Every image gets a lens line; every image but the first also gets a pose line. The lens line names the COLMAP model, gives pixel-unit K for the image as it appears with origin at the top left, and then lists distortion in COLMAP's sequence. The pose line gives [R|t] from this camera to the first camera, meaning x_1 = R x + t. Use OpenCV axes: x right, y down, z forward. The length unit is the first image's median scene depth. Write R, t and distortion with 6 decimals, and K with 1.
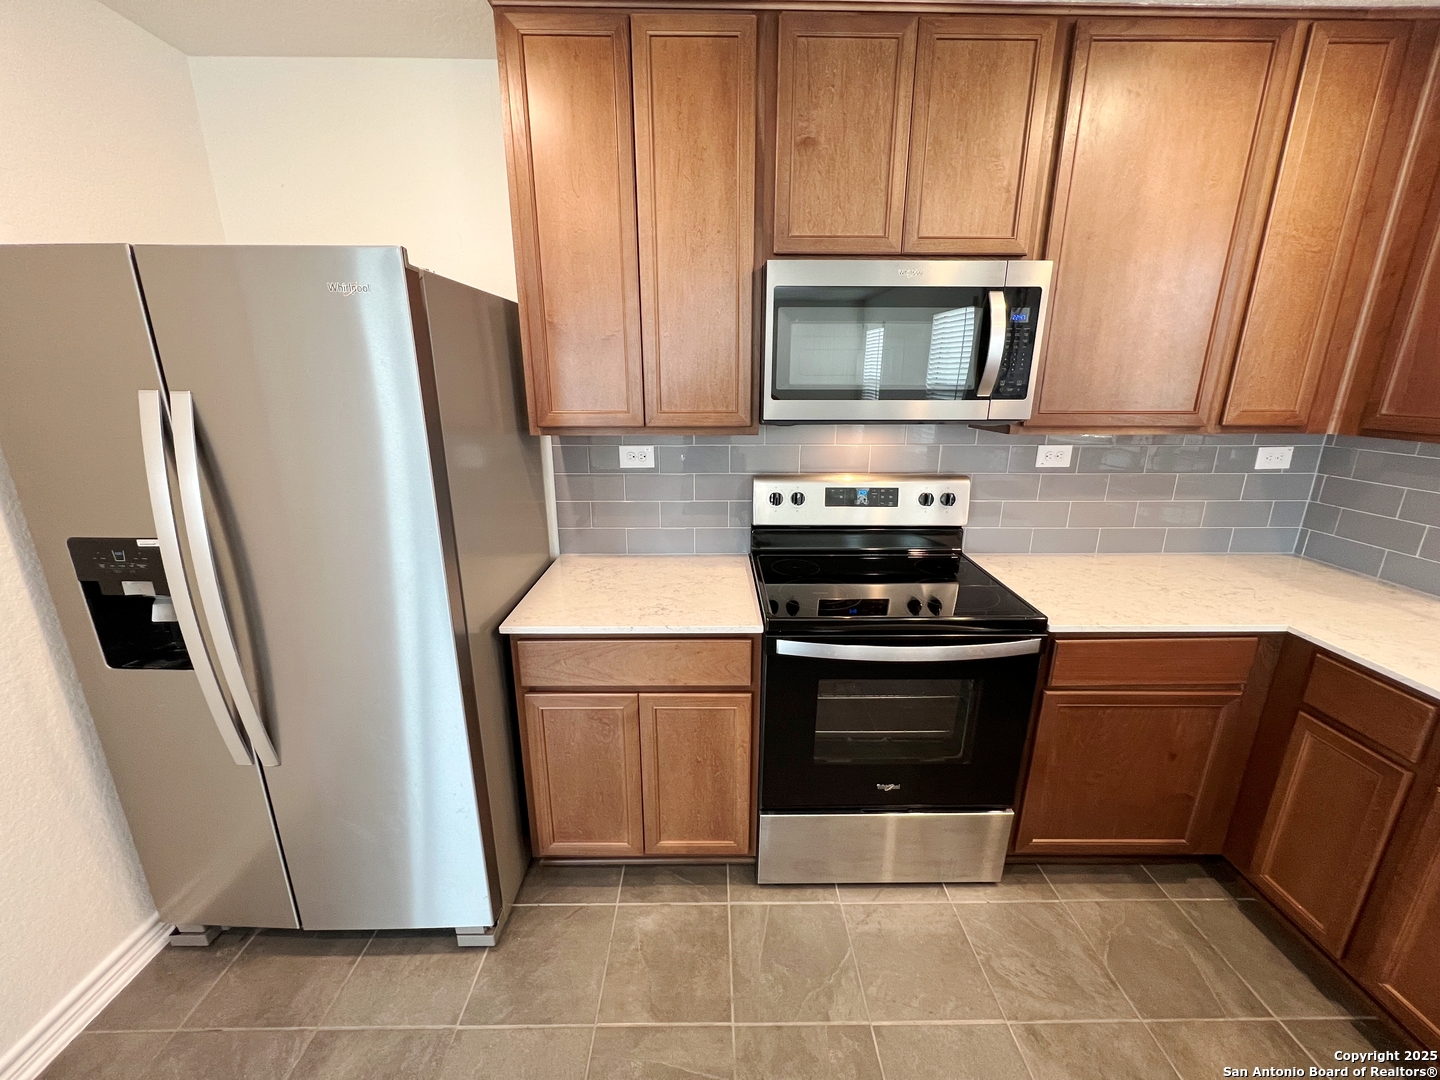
lens RADIAL K [[575.7, 0, 719.4], [0, 575.7, 537.4], [0, 0, 1]] dist [0.000154, 0.000281]
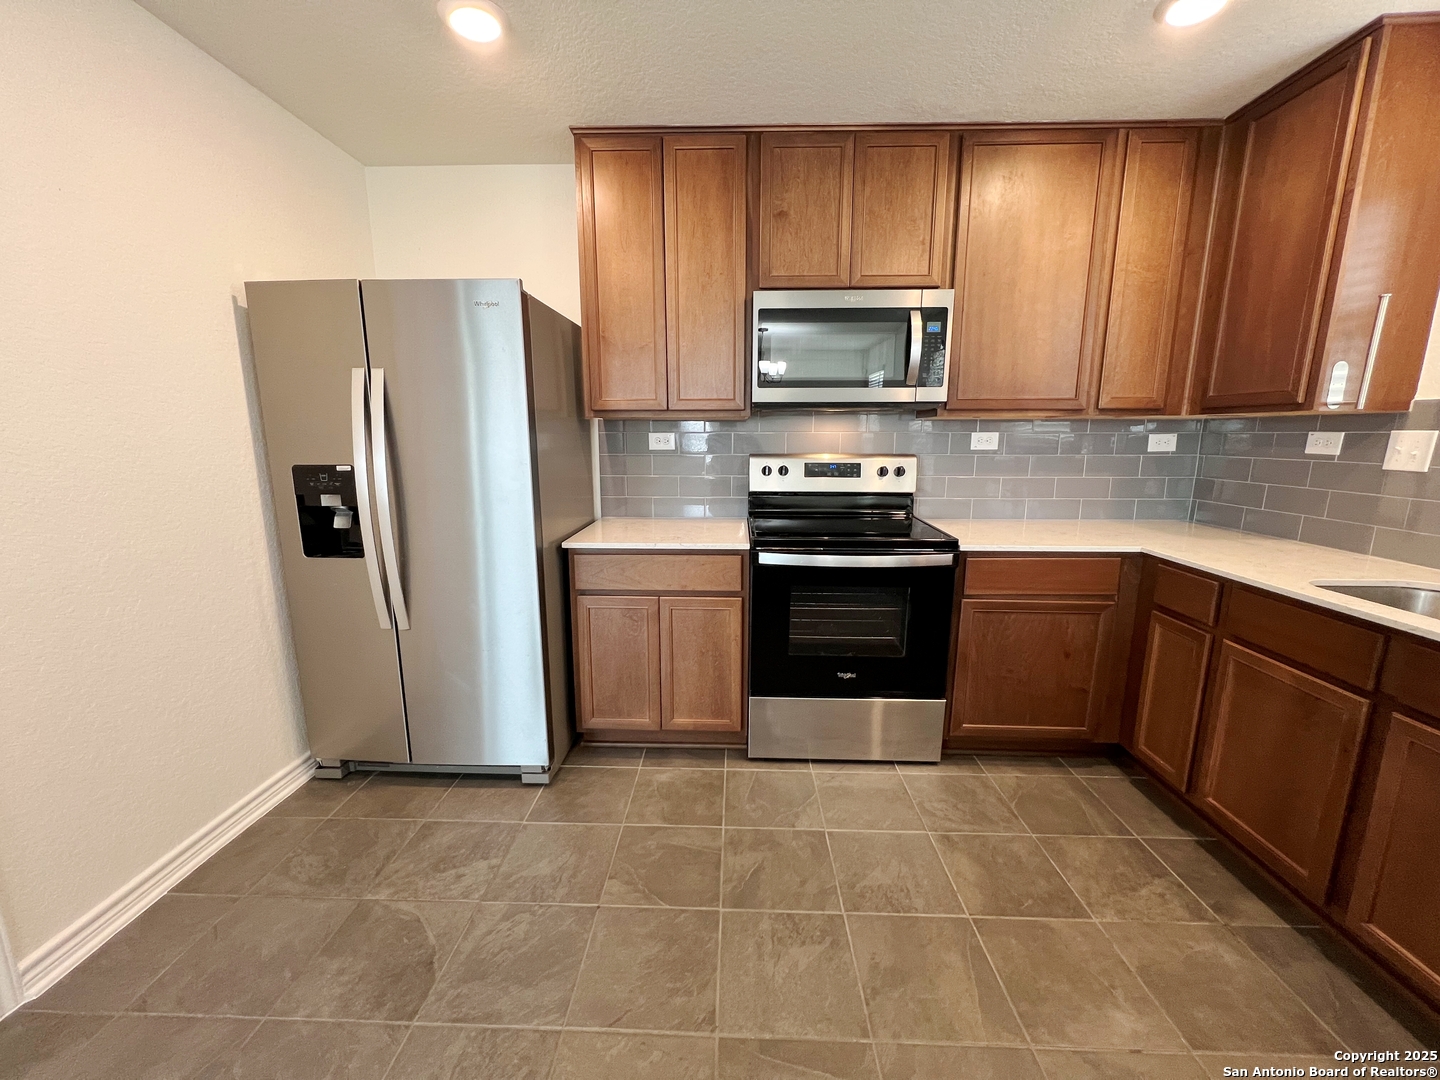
lens RADIAL K [[575.7, 0, 719.4], [0, 575.7, 537.4], [0, 0, 1]] dist [0.000154, 0.000281]
pose [[0.998997, 0.006666, -0.044274, 0.062653], [-0.010753, 0.995634, -0.092727, 0.259410], [0.043463, 0.093110, 0.994707, -0.371674]]
